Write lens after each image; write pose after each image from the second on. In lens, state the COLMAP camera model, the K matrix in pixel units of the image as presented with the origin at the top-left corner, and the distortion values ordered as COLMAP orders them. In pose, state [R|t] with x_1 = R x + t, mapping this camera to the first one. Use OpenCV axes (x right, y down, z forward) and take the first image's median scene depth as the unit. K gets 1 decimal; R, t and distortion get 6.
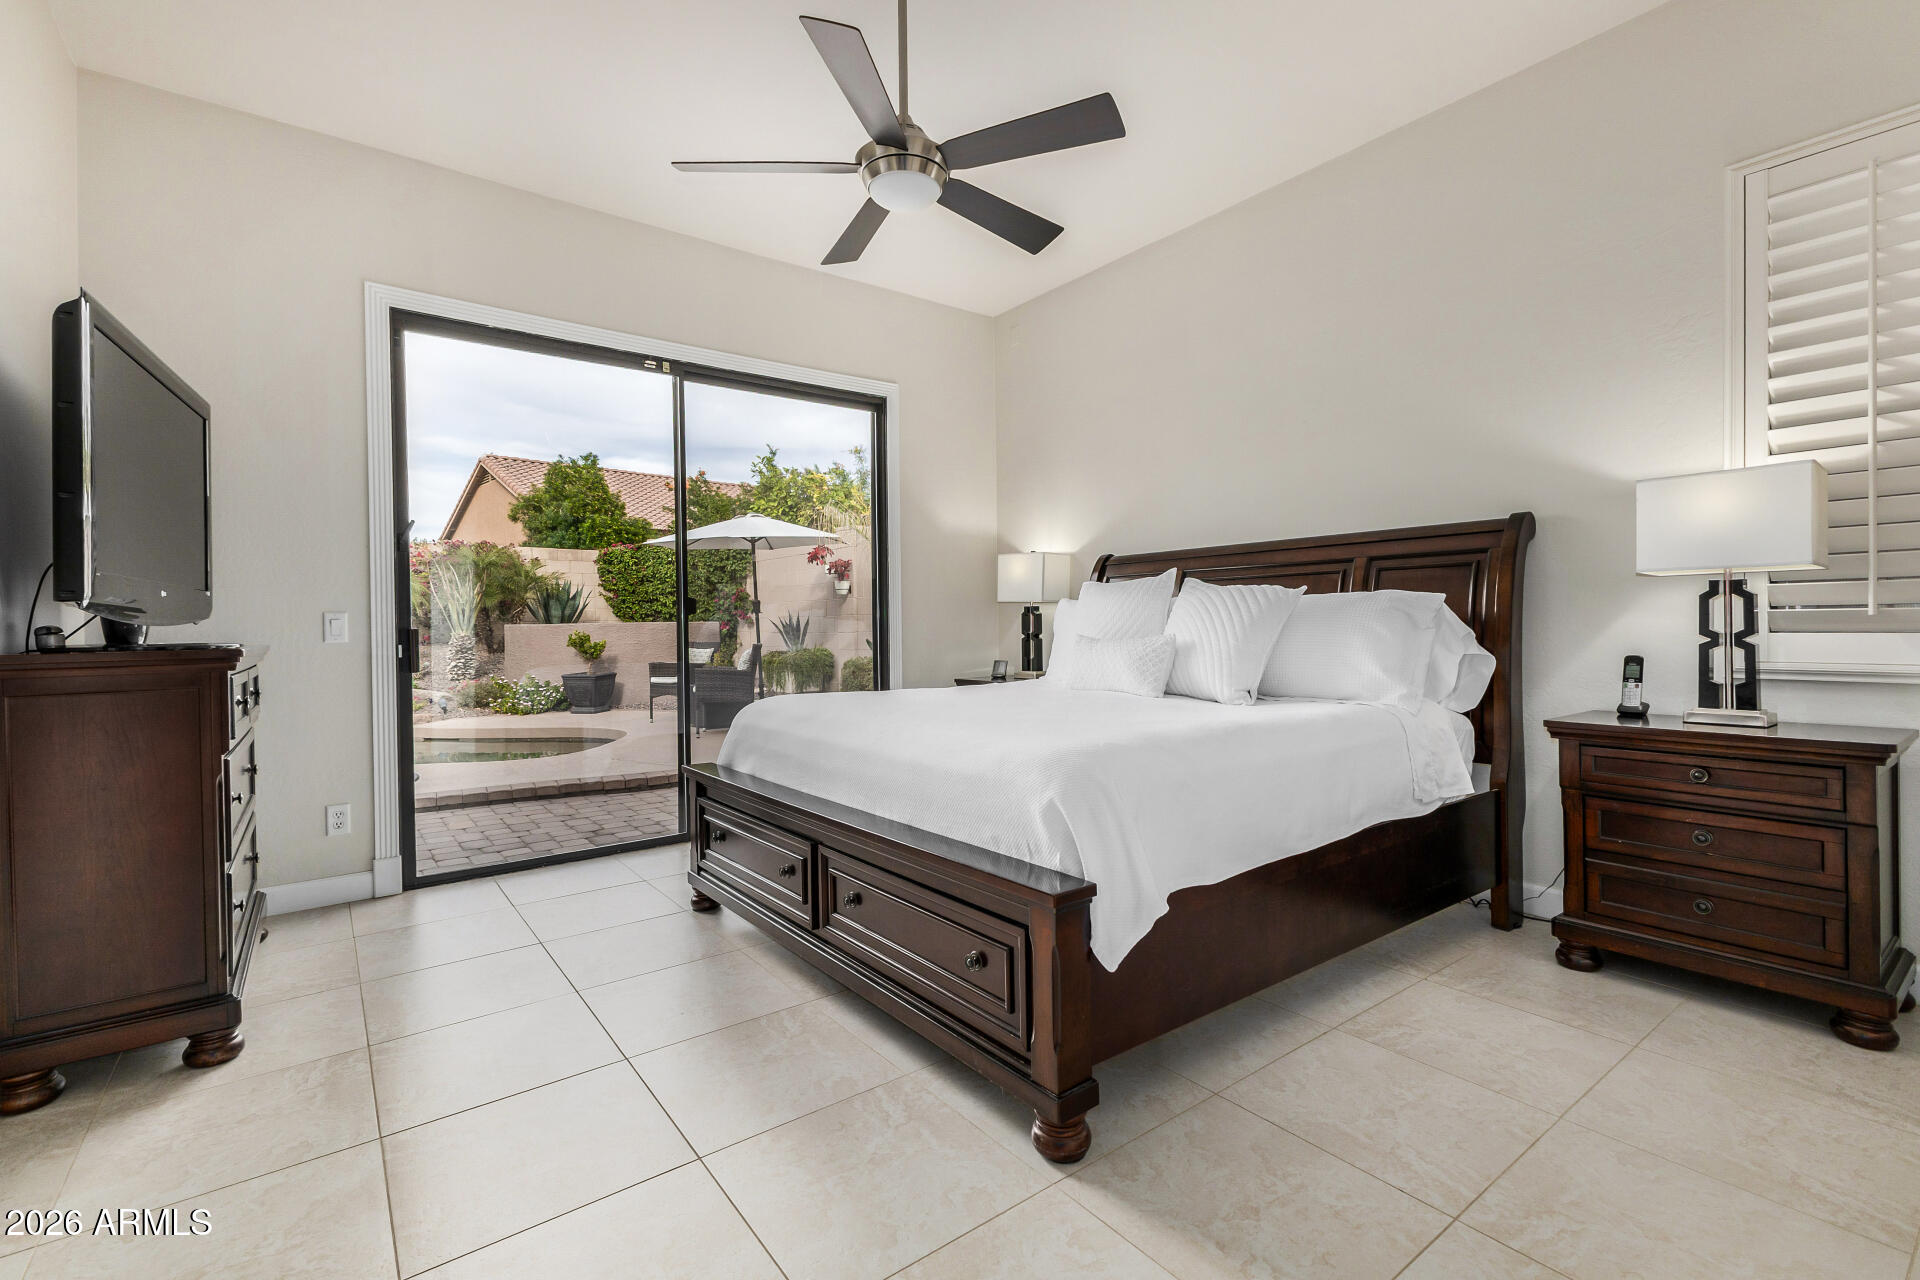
lens RADIAL K [[838.1, 0, 990.3], [0, 838.1, 649.3], [0, 0, 1]] dist [0.012257, -0.001878]
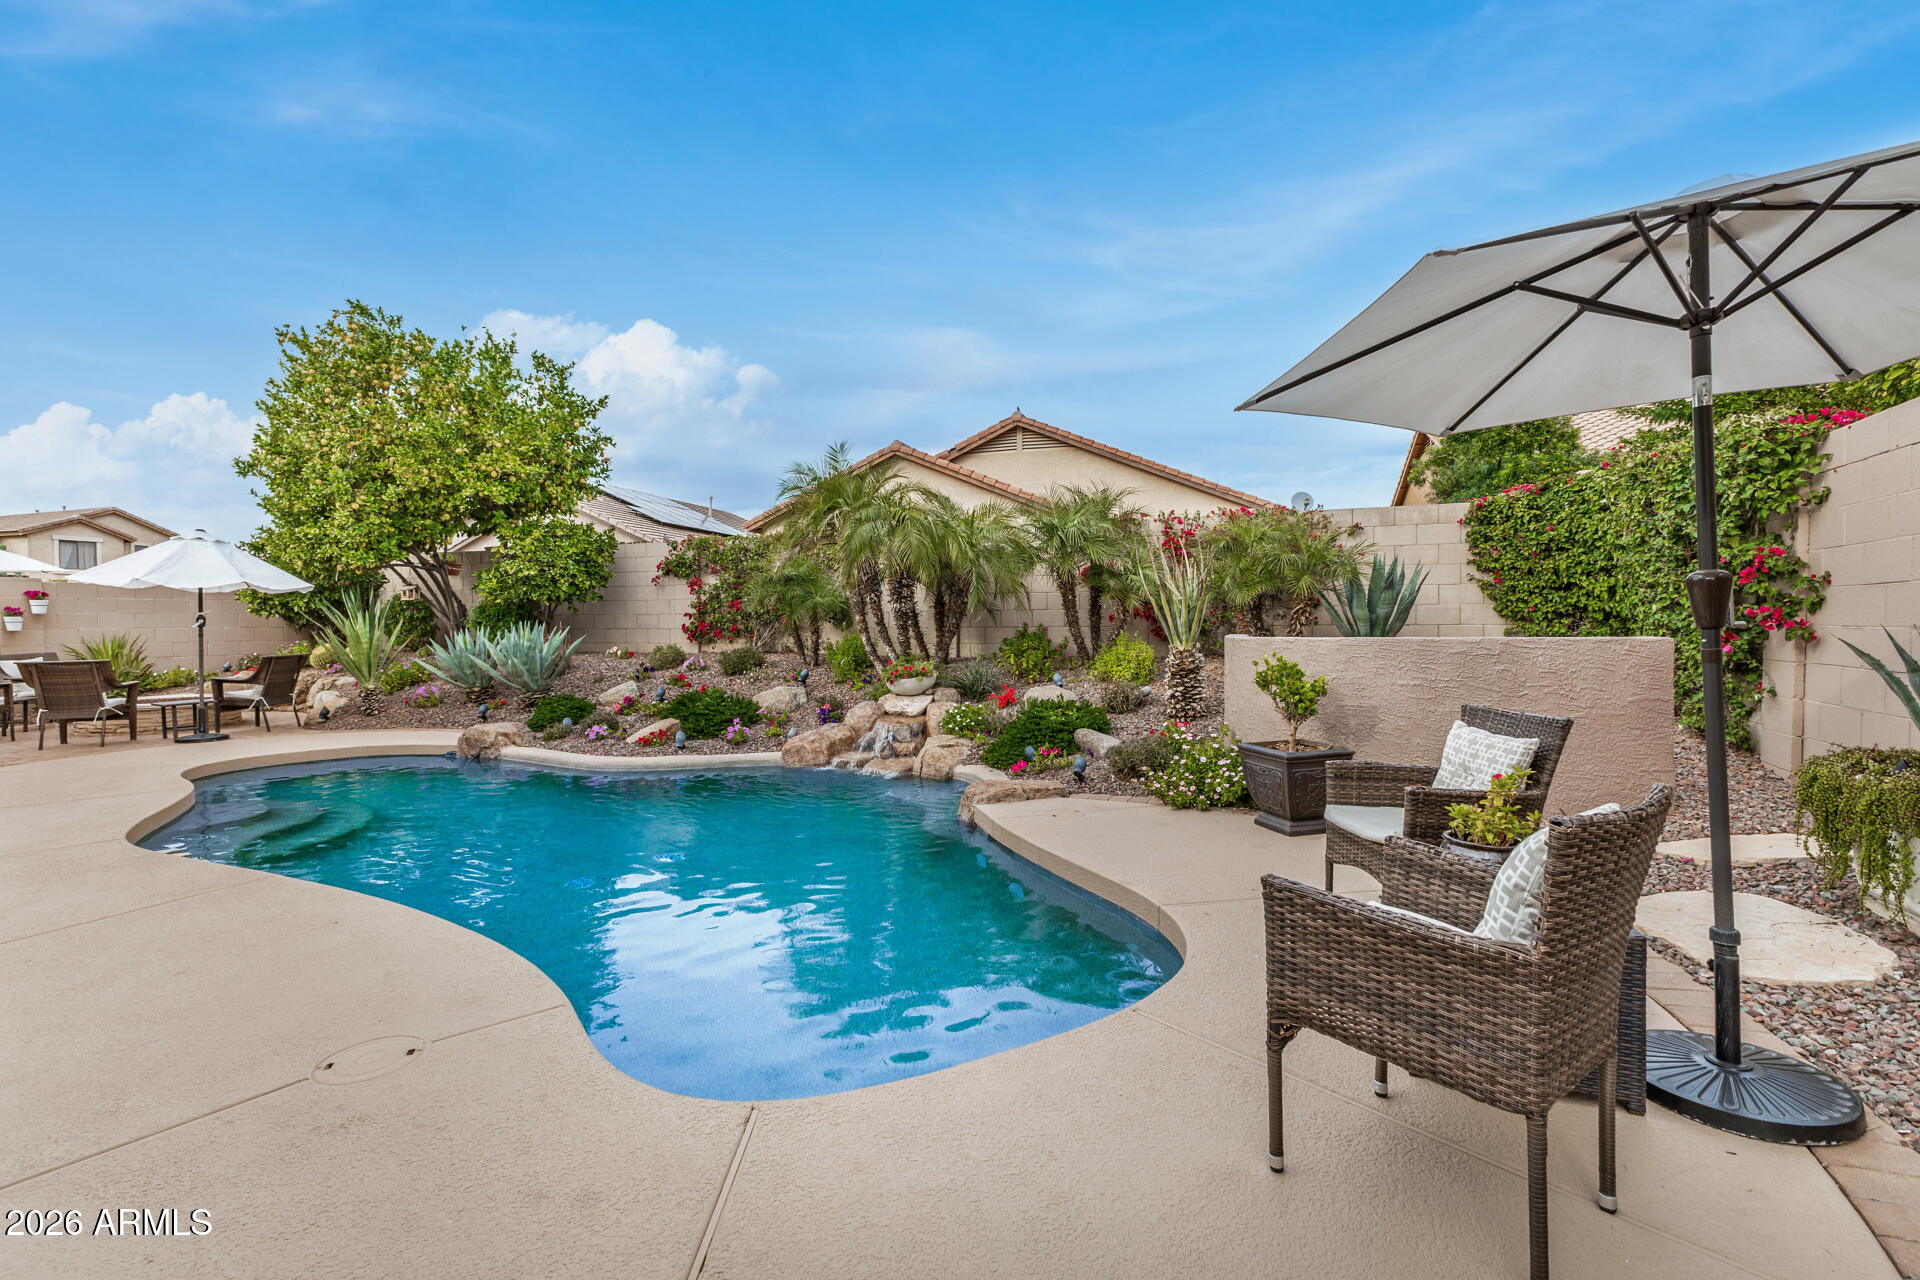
lens RADIAL K [[838.1, 0, 964.4], [0, 838.1, 647.0], [0, 0, 1]] dist [0.012257, -0.001878]
pose [[0.439804, 0.037749, -0.897300, -0.142996], [-0.030875, 0.999161, 0.026902, -0.034230], [0.897563, 0.015873, 0.440600, 0.639250]]
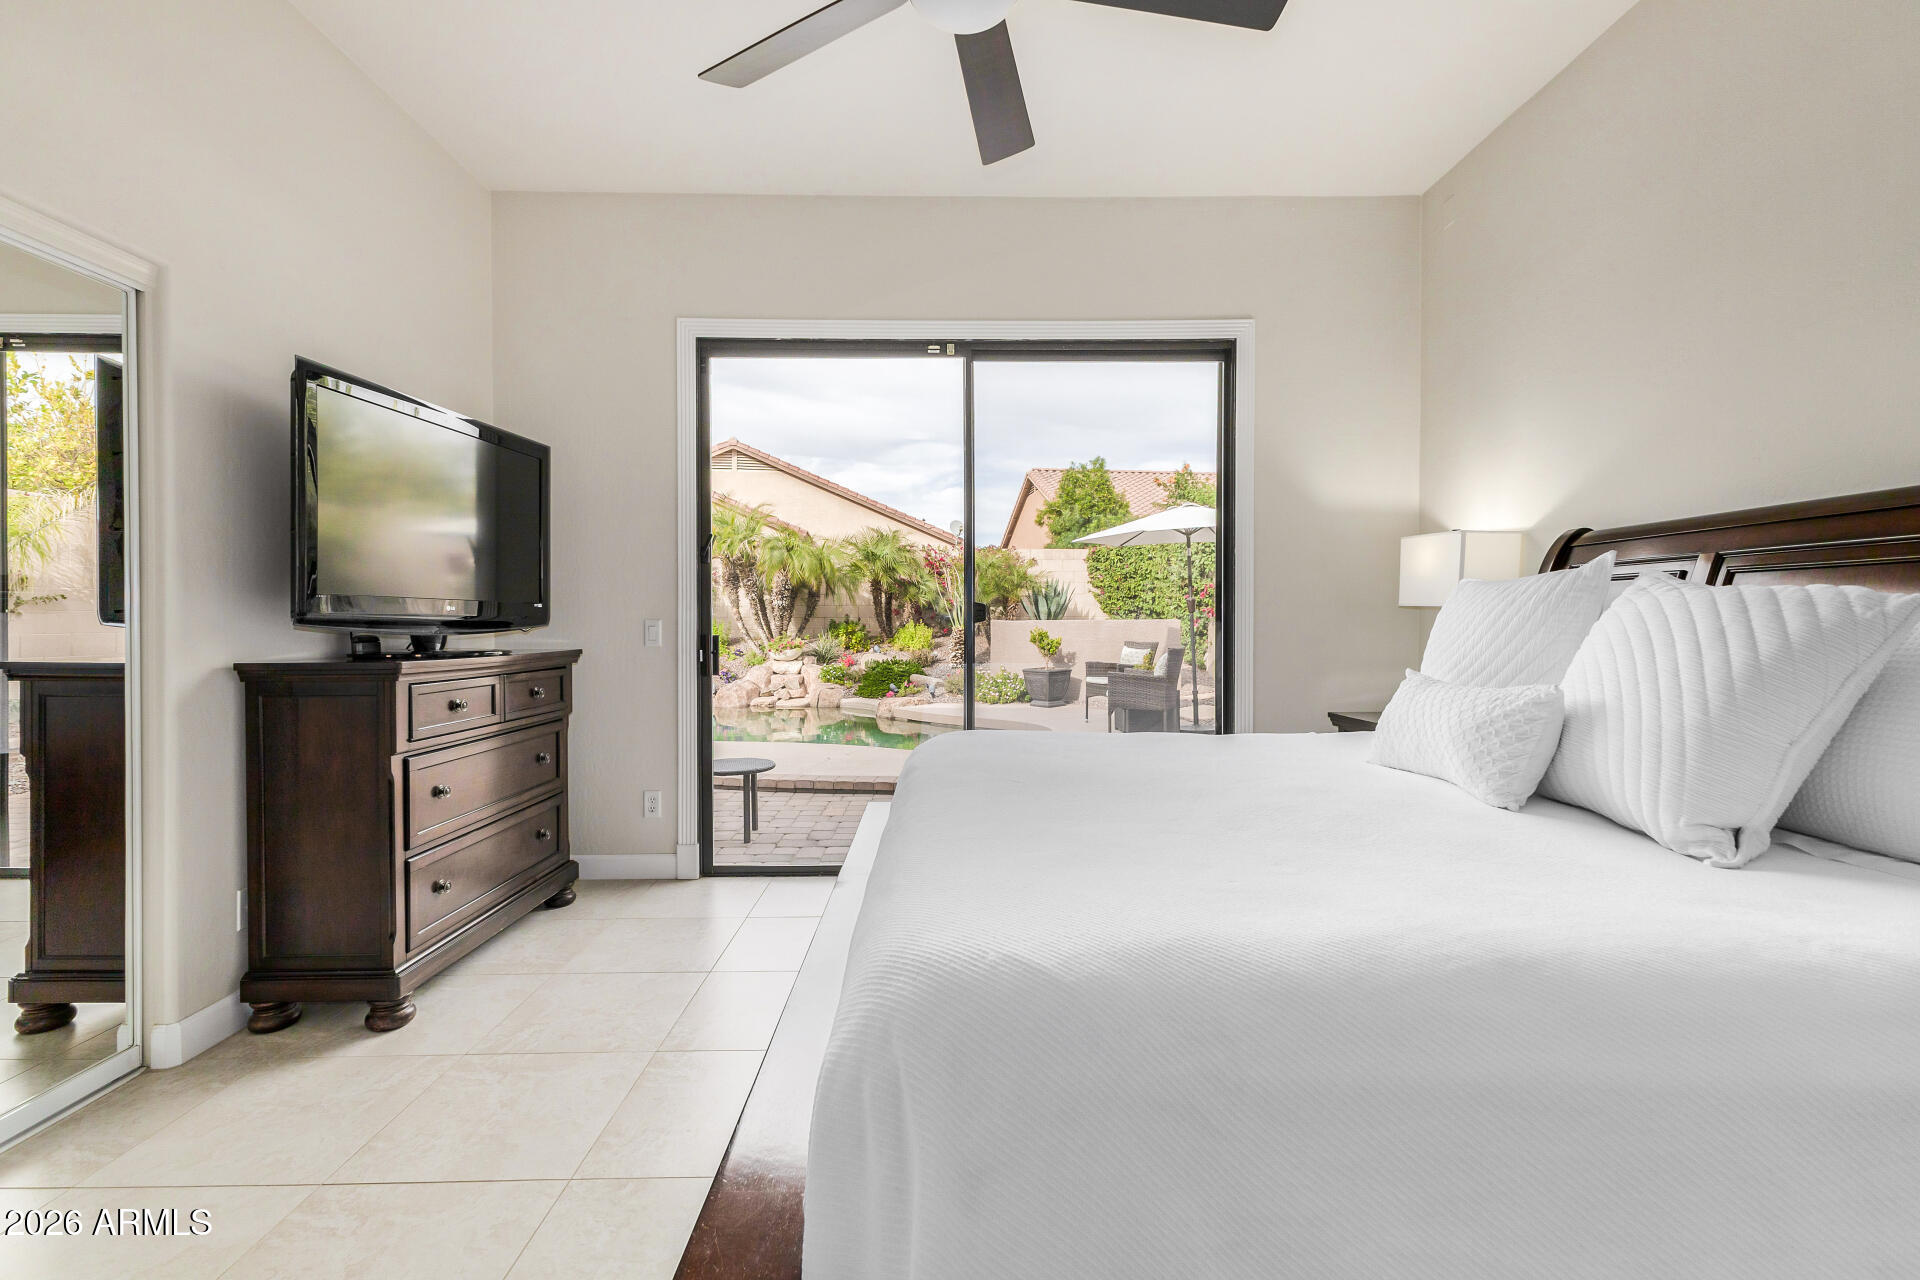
lens RADIAL K [[838.1, 0, 963.0], [0, 838.1, 635.1], [0, 0, 1]] dist [0.012257, -0.001878]
pose [[0.791628, 0.023754, -0.610542, 0.073036], [-0.028724, 0.999586, 0.001648, -0.011402], [0.610328, 0.016232, 0.791982, 0.116034]]
